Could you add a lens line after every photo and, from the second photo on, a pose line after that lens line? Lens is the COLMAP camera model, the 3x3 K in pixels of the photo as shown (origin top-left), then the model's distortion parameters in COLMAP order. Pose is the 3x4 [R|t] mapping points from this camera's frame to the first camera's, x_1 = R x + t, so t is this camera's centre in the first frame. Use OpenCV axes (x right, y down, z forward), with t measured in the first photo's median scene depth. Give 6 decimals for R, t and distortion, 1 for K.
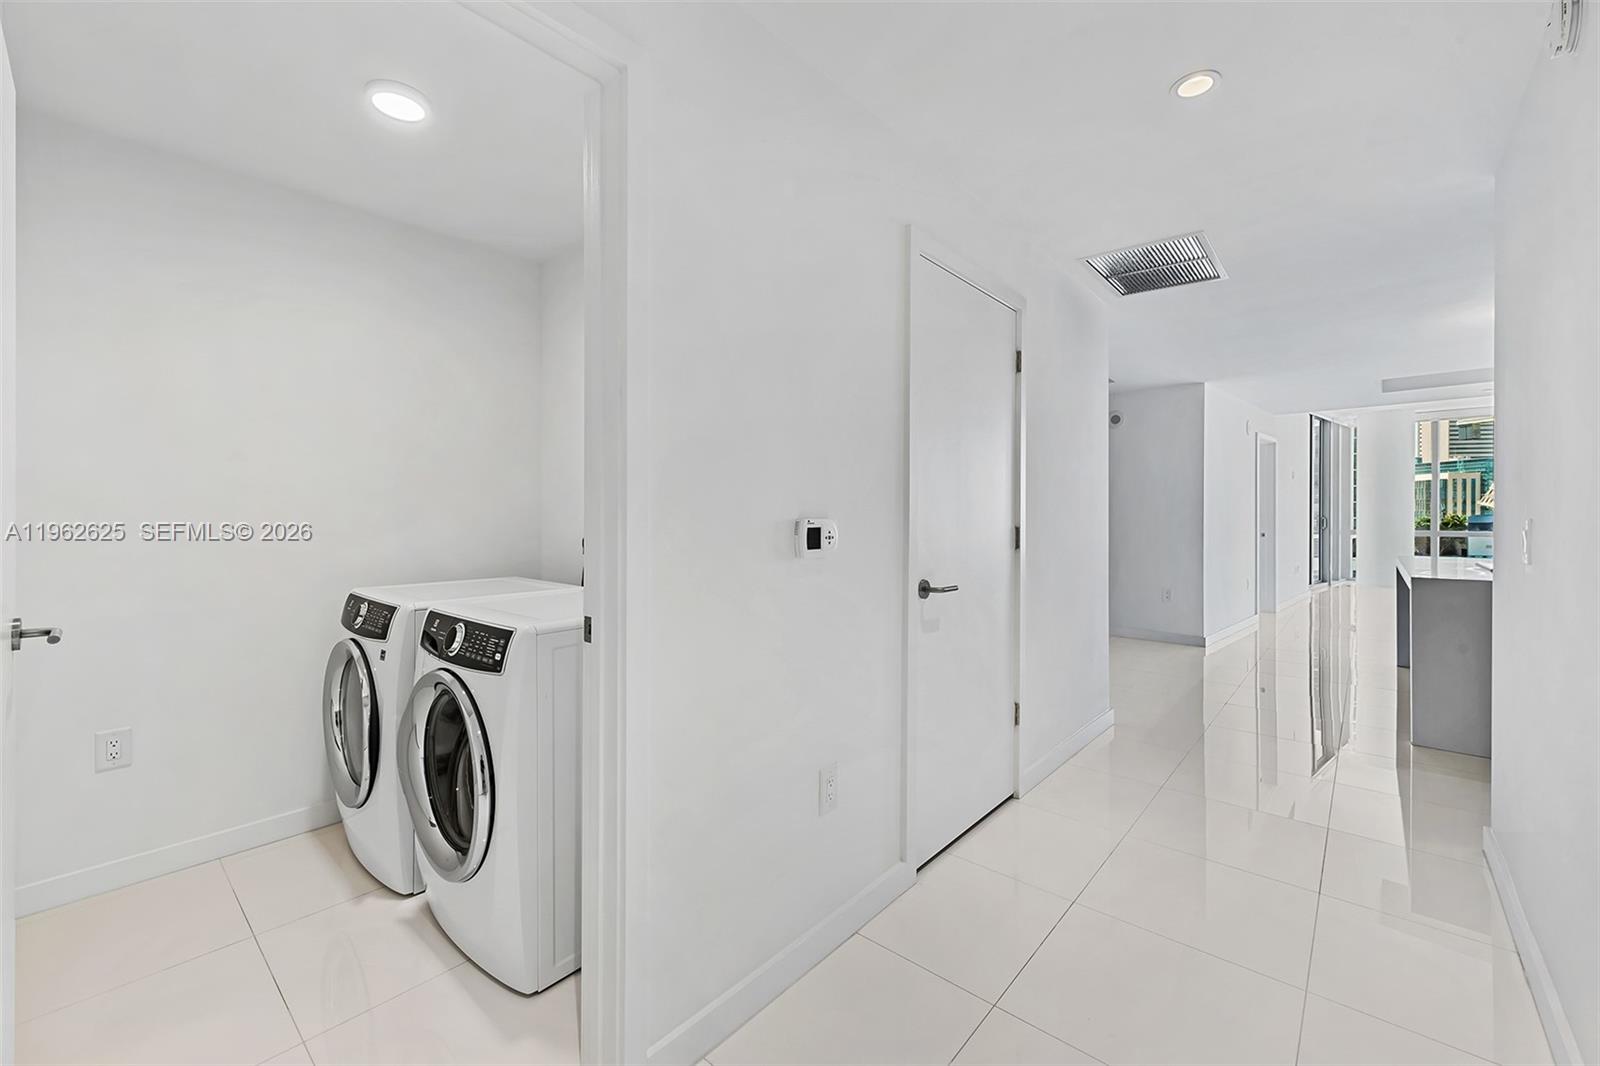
lens RADIAL K [[643.0, 0, 784.4], [0, 643.0, 520.4], [0, 0, 1]] dist [-0.000514, -0.000254]
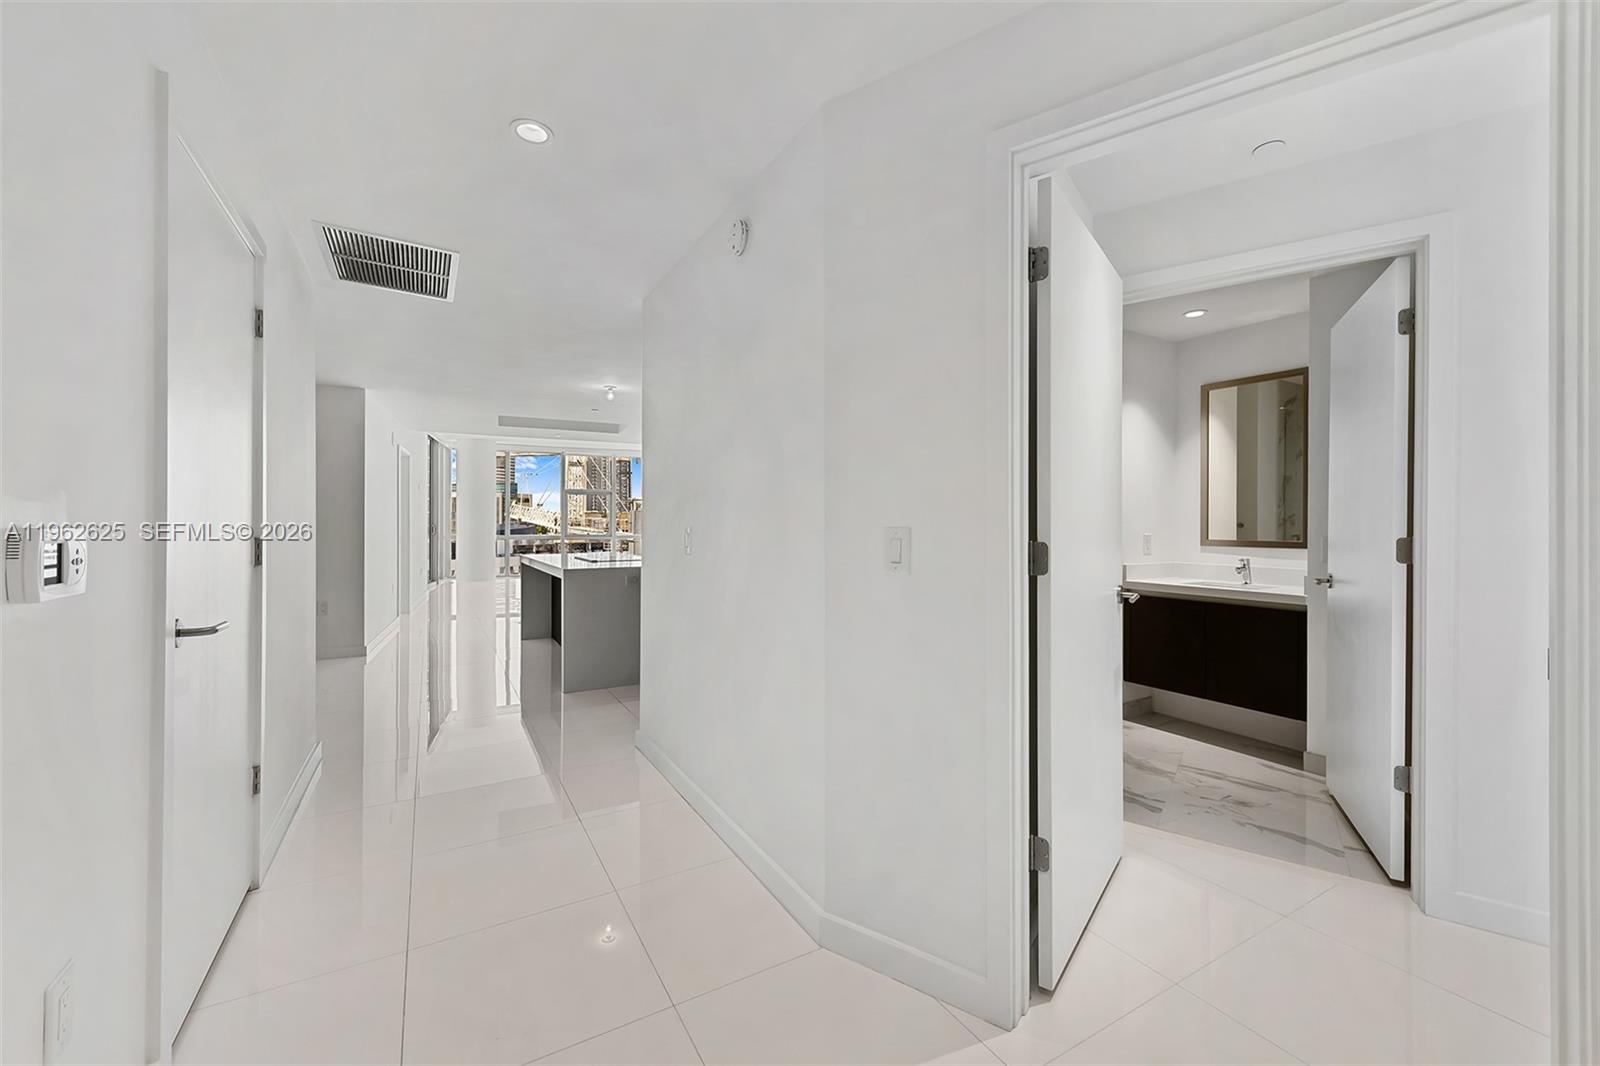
lens RADIAL K [[643.0, 0, 788.8], [0, 643.0, 528.9], [0, 0, 1]] dist [-0.000514, -0.000254]
pose [[0.307837, -0.007635, 0.951409, -0.151300], [0.006460, 0.999962, 0.005934, -0.000352], [-0.951417, 0.004319, 0.307874, 0.134403]]
